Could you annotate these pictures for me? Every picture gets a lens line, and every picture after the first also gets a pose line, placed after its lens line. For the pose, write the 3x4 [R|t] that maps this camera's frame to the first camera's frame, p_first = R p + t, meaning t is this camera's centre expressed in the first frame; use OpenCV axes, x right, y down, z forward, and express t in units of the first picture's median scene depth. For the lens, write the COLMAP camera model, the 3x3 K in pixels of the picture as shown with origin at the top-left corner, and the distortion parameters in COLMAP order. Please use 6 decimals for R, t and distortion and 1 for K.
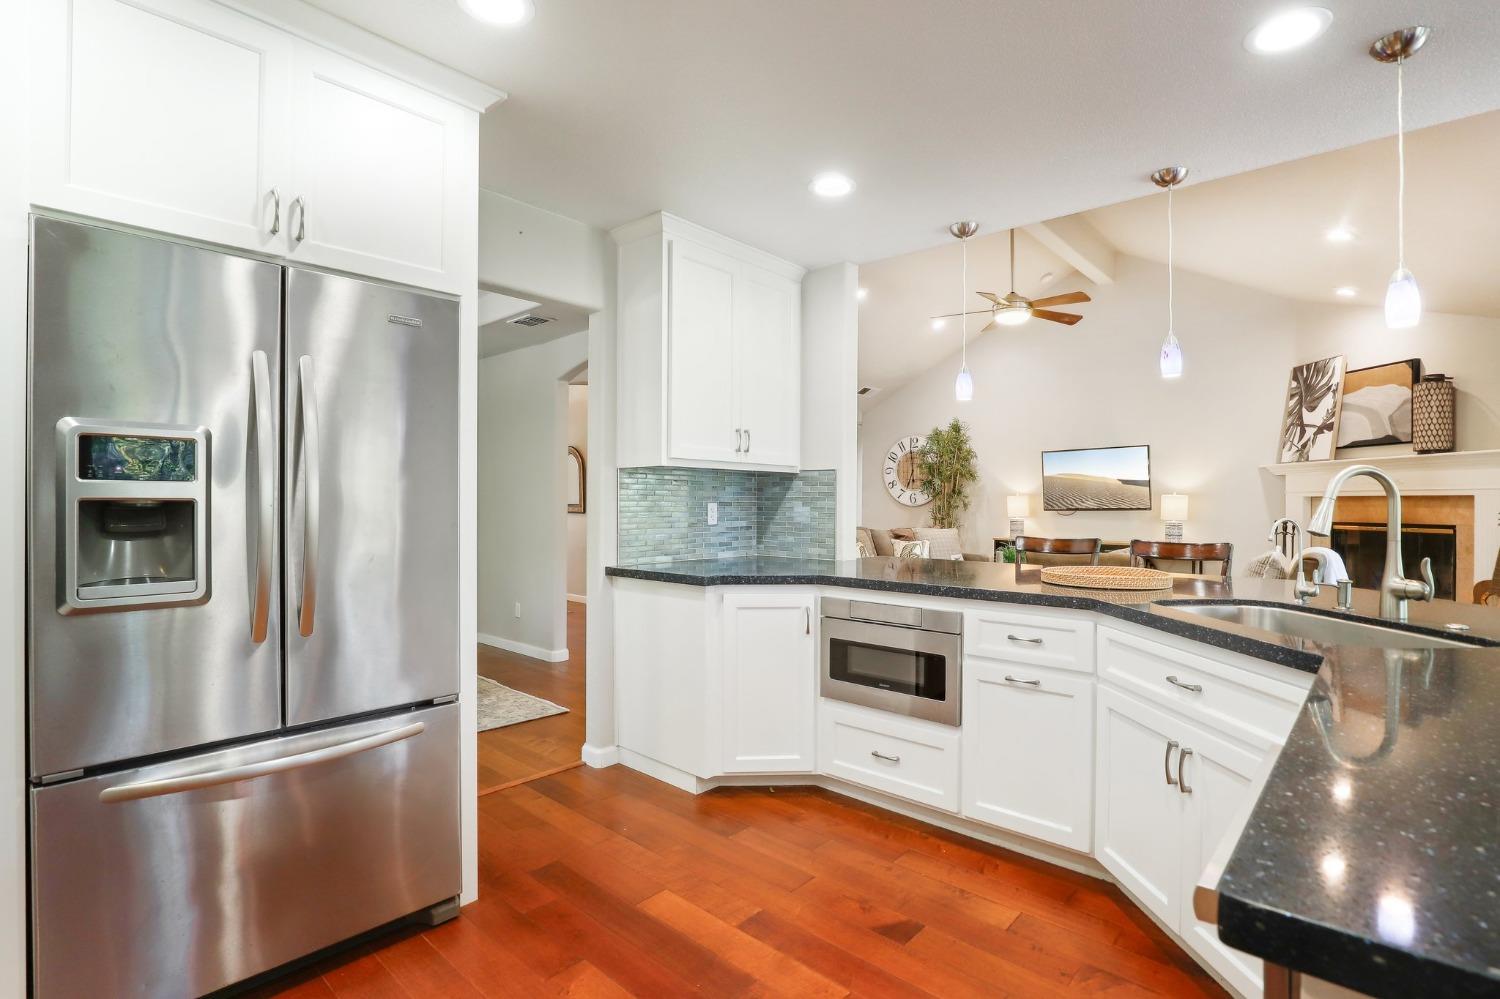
lens RADIAL K [[737.6, 0, 758.1], [0, 737.6, 500.2], [0, 0, 1]] dist [-0.033104, 0.016122]
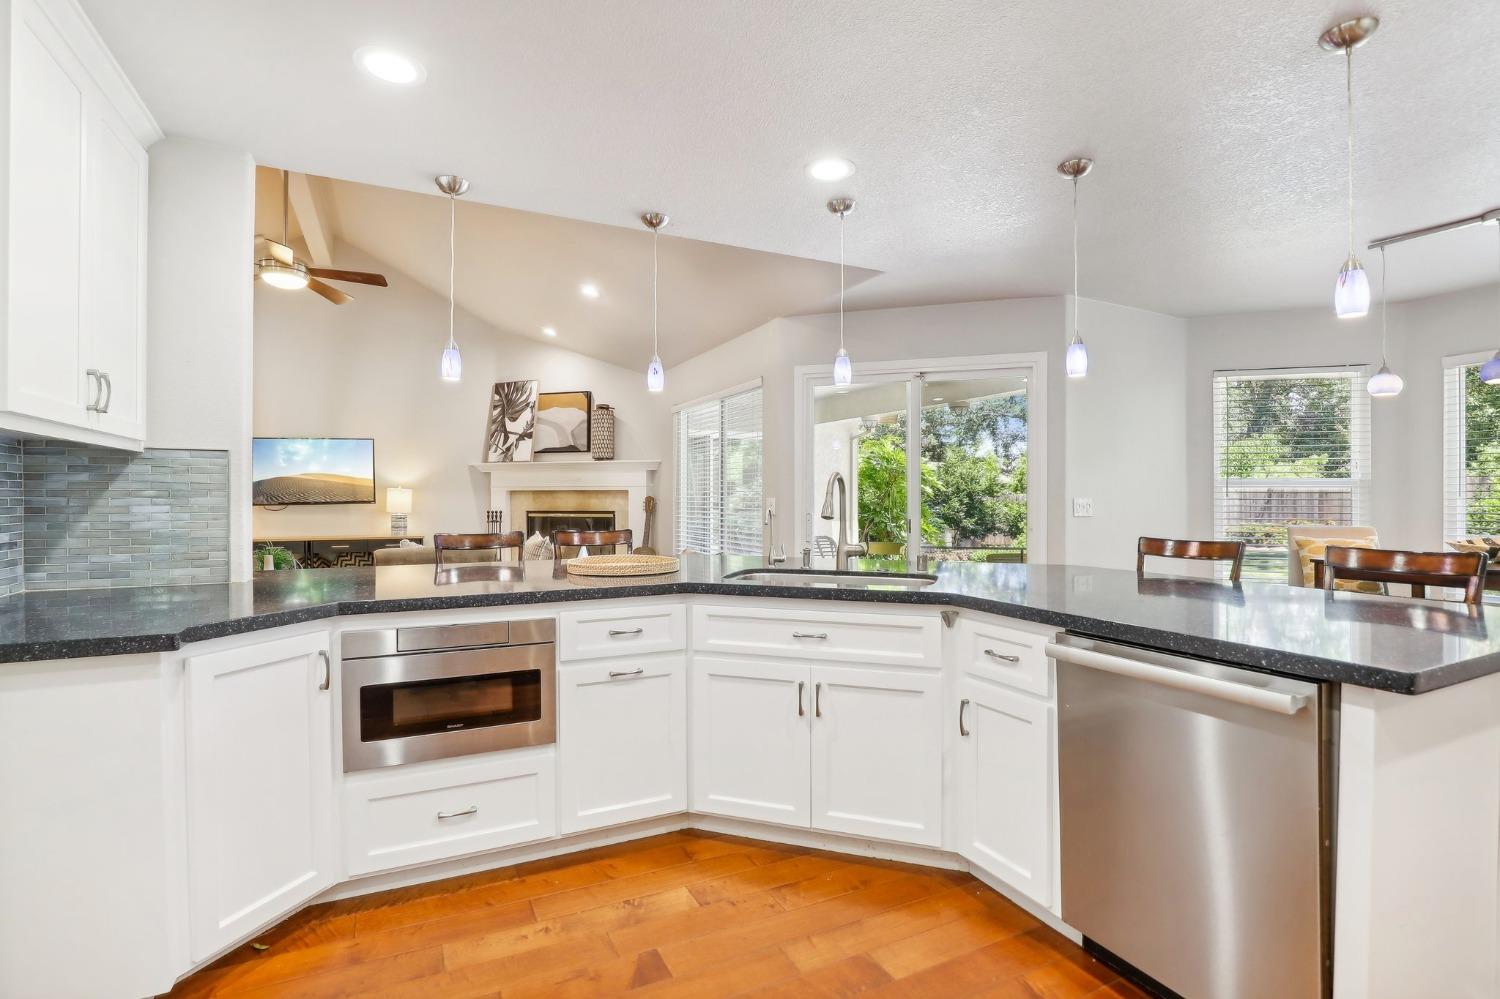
lens RADIAL K [[699.4, 0, 750.0], [0, 699.4, 499.5], [0, 0, 1]] dist [-0.019683, 0.000021]
pose [[0.375812, -0.008538, 0.926656, -0.225296], [-0.000538, 0.999955, 0.009432, -0.001702], [-0.926696, -0.004044, 0.375791, 0.227754]]
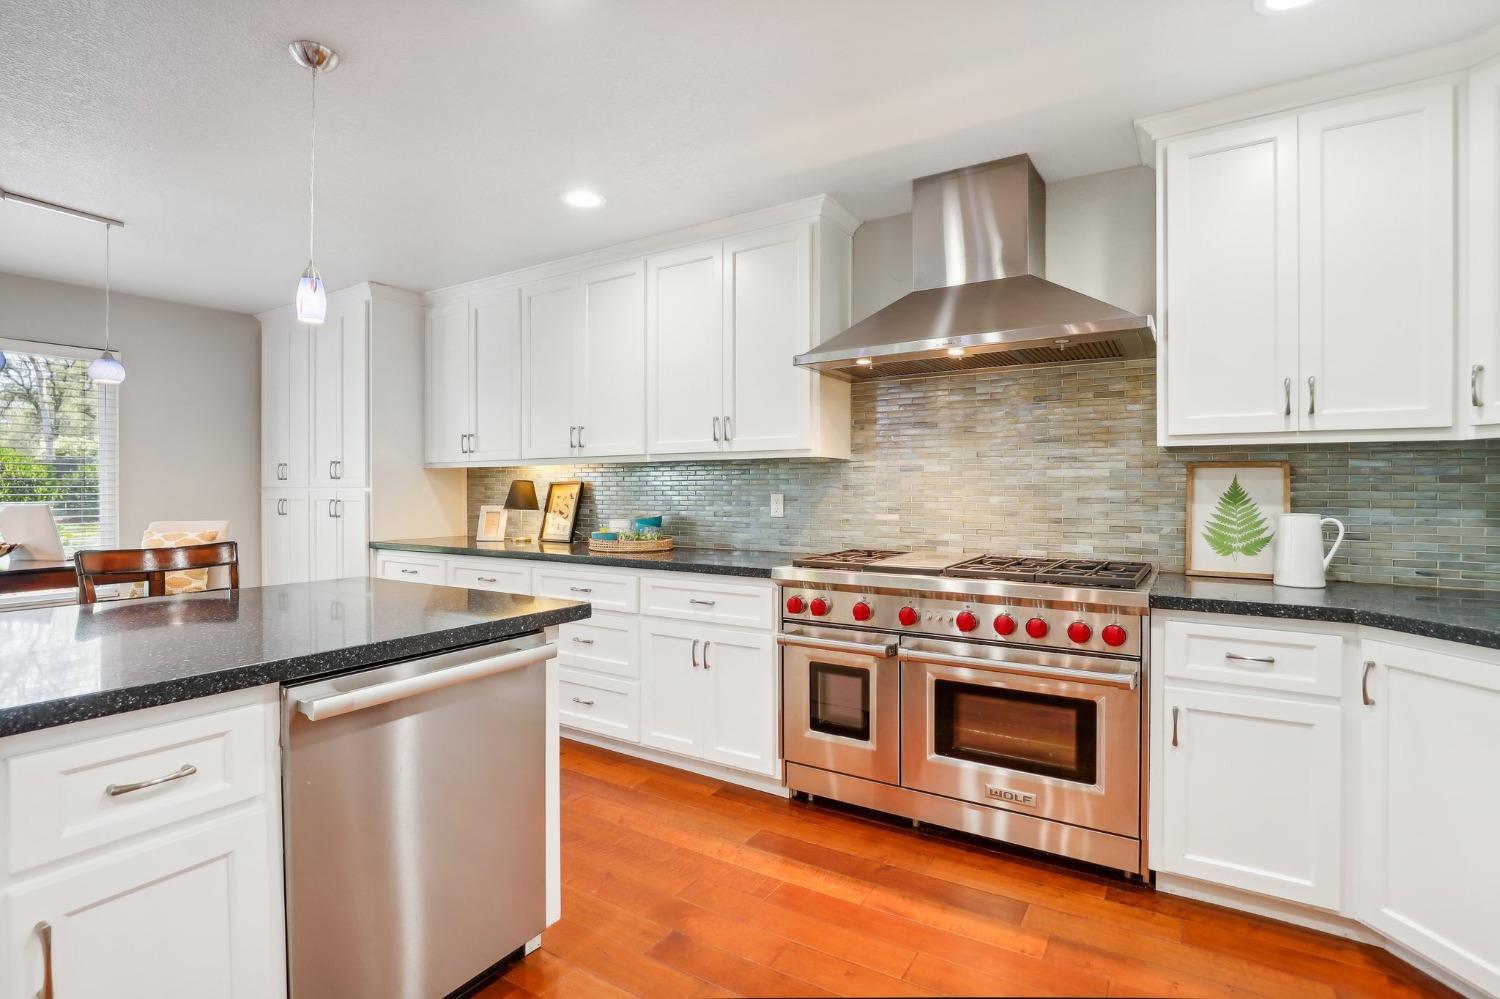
lens RADIAL K [[713.2, 0, 758.0], [0, 713.2, 491.5], [0, 0, 1]] dist [-0.018685, -0.000213]
pose [[-0.984458, 0.000286, -0.175620, 0.046018], [0.000448, 1.000000, -0.000886, 0.000446], [0.175619, -0.000951, -0.984458, 0.493519]]
